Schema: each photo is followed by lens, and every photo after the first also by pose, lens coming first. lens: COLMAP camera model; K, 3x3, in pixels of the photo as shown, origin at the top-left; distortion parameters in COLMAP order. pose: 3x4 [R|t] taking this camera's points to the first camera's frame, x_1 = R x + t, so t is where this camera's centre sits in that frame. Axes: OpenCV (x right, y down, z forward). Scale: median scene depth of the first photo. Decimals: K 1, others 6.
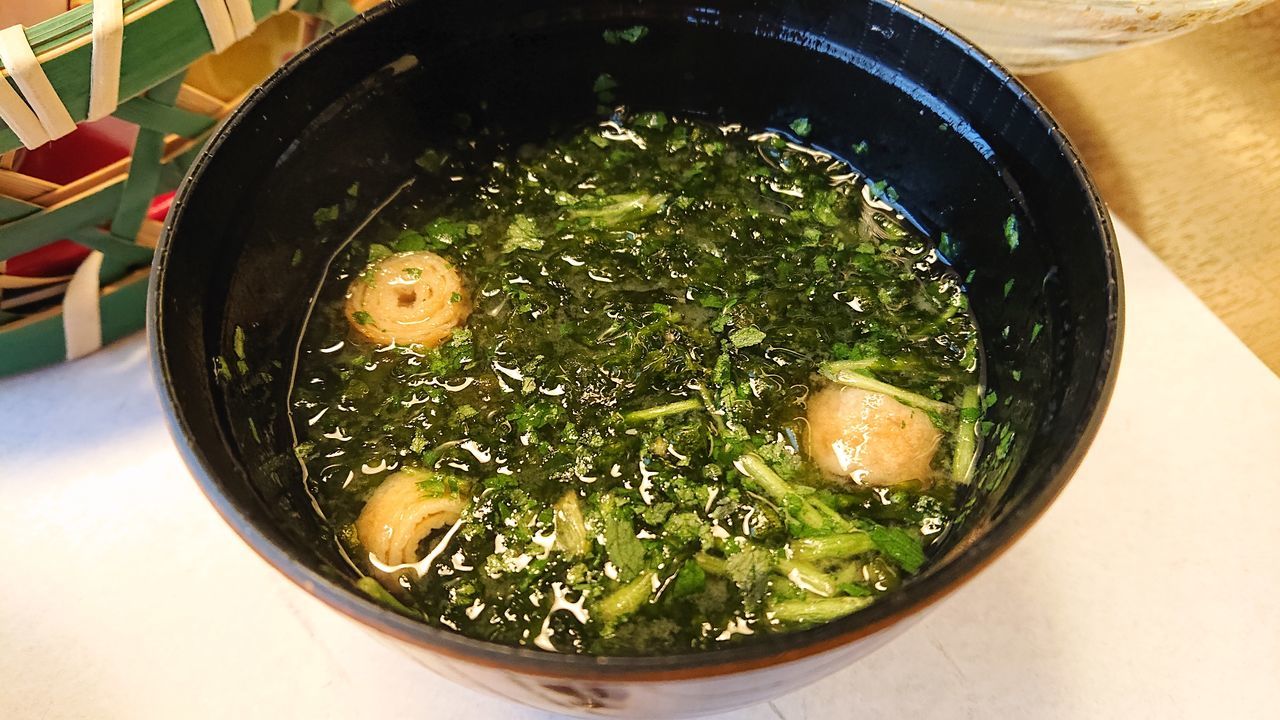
lens RADIAL K [[847.1, 0, 640.0], [0, 847.1, 360.0], [0, 0, 1]] dist [0.175819, -0.264816]
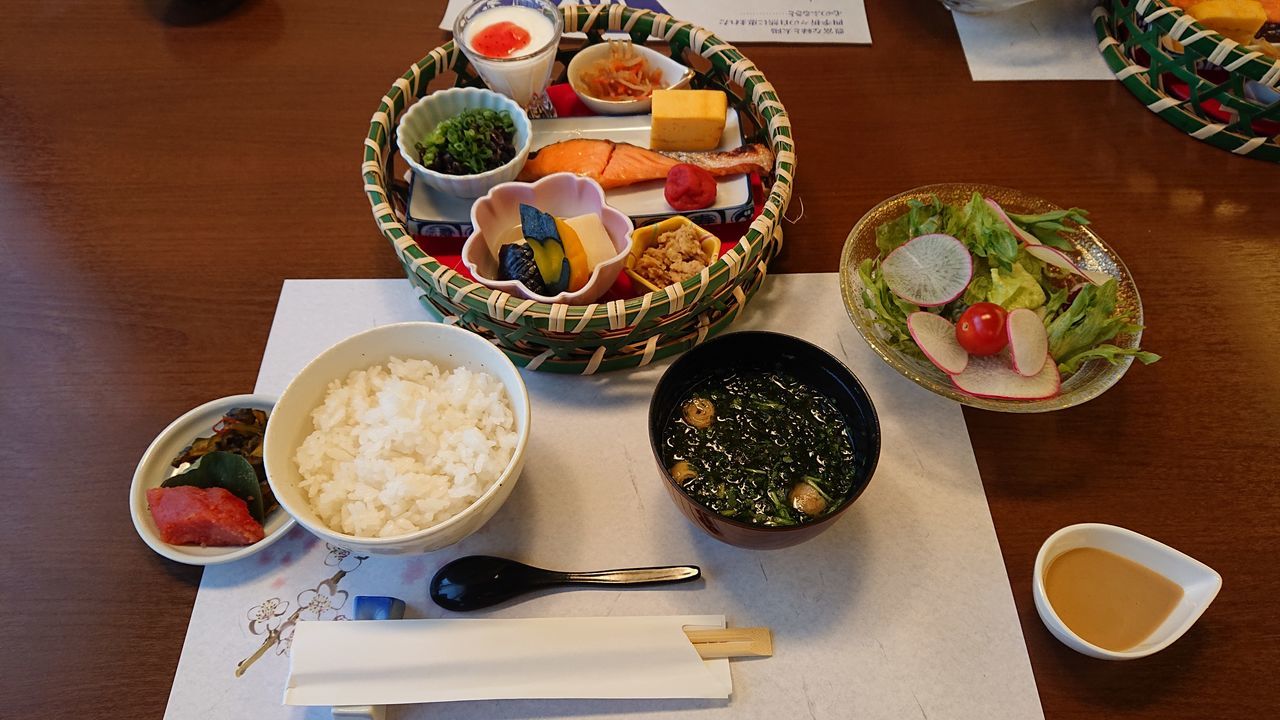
lens RADIAL K [[847.1, 0, 640.0], [0, 847.1, 360.0], [0, 0, 1]] dist [0.175819, -0.264816]
pose [[0.915133, 0.346018, -0.206887, 0.163057], [-0.340394, 0.938146, 0.063365, -0.442769], [0.216016, 0.012436, 0.976311, -2.630668]]
